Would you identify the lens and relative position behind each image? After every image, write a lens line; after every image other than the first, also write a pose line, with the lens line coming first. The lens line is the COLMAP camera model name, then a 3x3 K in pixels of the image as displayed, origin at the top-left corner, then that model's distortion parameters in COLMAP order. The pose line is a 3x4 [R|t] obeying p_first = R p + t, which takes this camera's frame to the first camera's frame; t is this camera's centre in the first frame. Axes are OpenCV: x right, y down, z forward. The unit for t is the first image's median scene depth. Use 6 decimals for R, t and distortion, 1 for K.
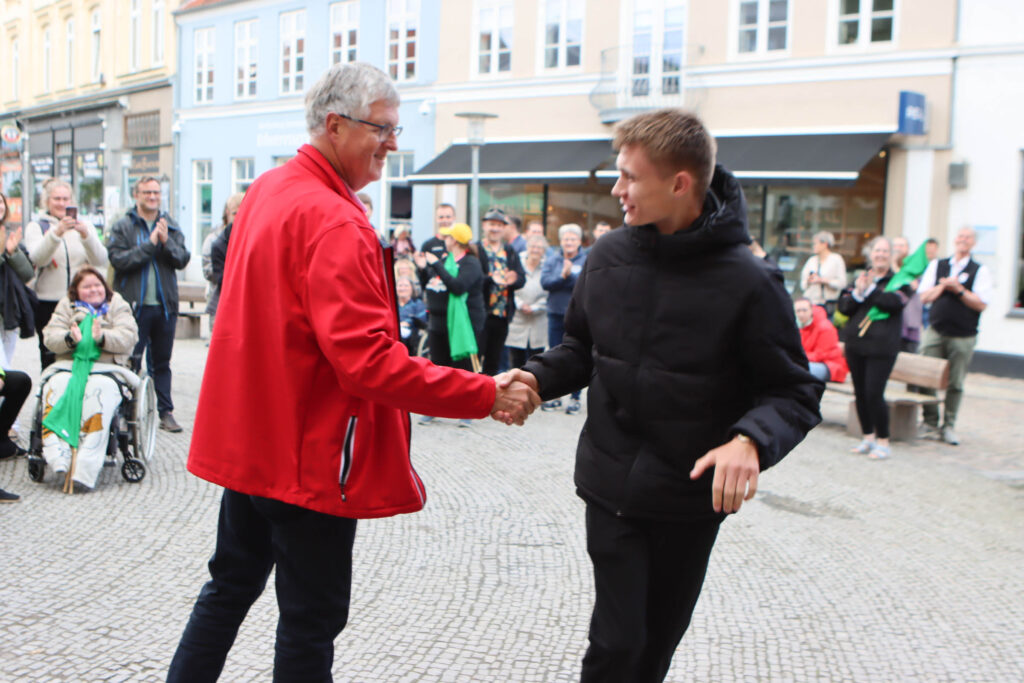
lens RADIAL K [[1138.3, 0, 509.8], [0, 1138.3, 337.4], [0, 0, 1]] dist [-0.123204, 0.127950]
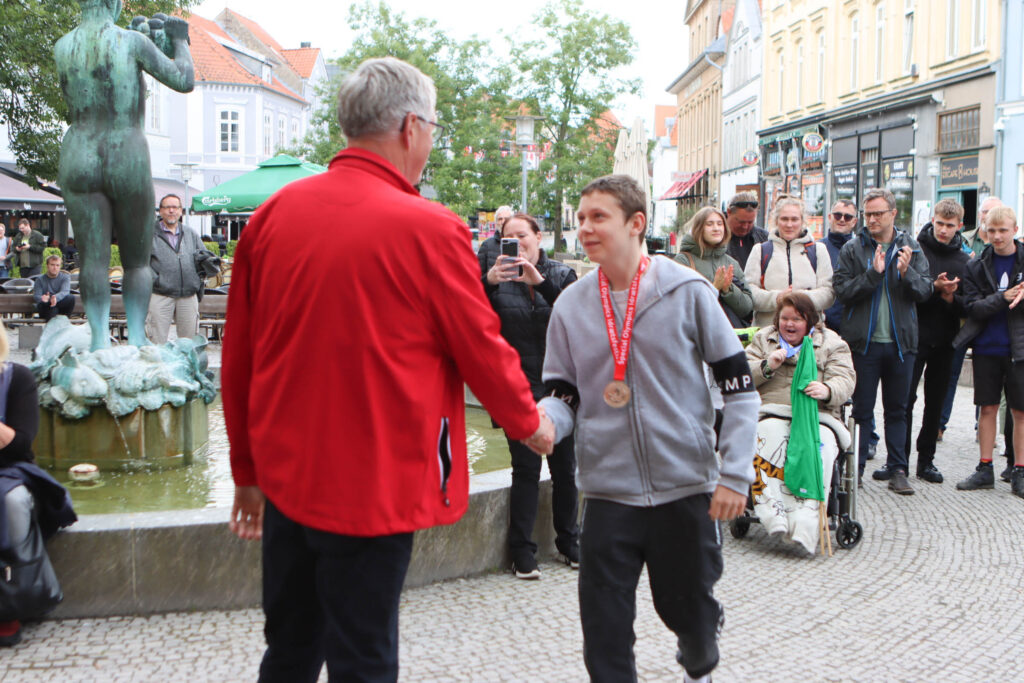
lens RADIAL K [[1403.1, 0, 512.0], [0, 1403.1, 341.5], [0, 0, 1]] dist [-0.094842, 0.099652]
pose [[0.800621, 0.027412, -0.598544, 0.116675], [-0.045938, 0.998821, -0.015703, 0.000953], [0.597408, 0.040068, 0.800936, -0.006506]]
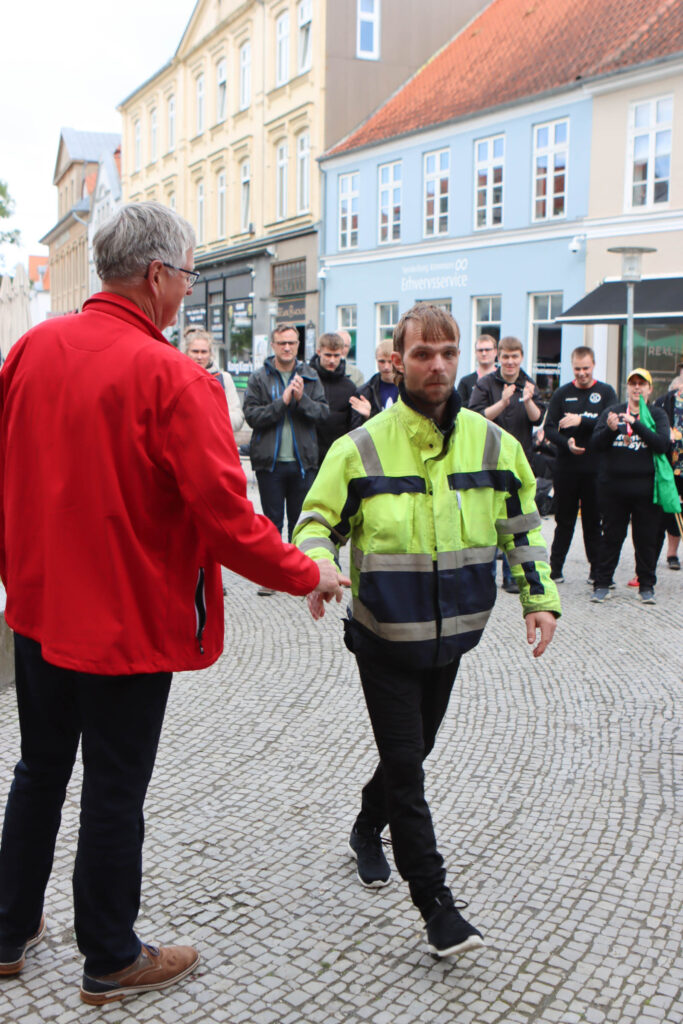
lens RADIAL K [[1141.3, 0, 341.5], [0, 1141.3, 512.0], [0, 0, 1]] dist [-0.123398, 0.133010]
pose [[0.962512, 0.014579, -0.270848, -0.013954], [-0.007225, 0.999578, 0.028130, -0.018070], [0.271144, -0.025119, 0.962211, 0.130470]]
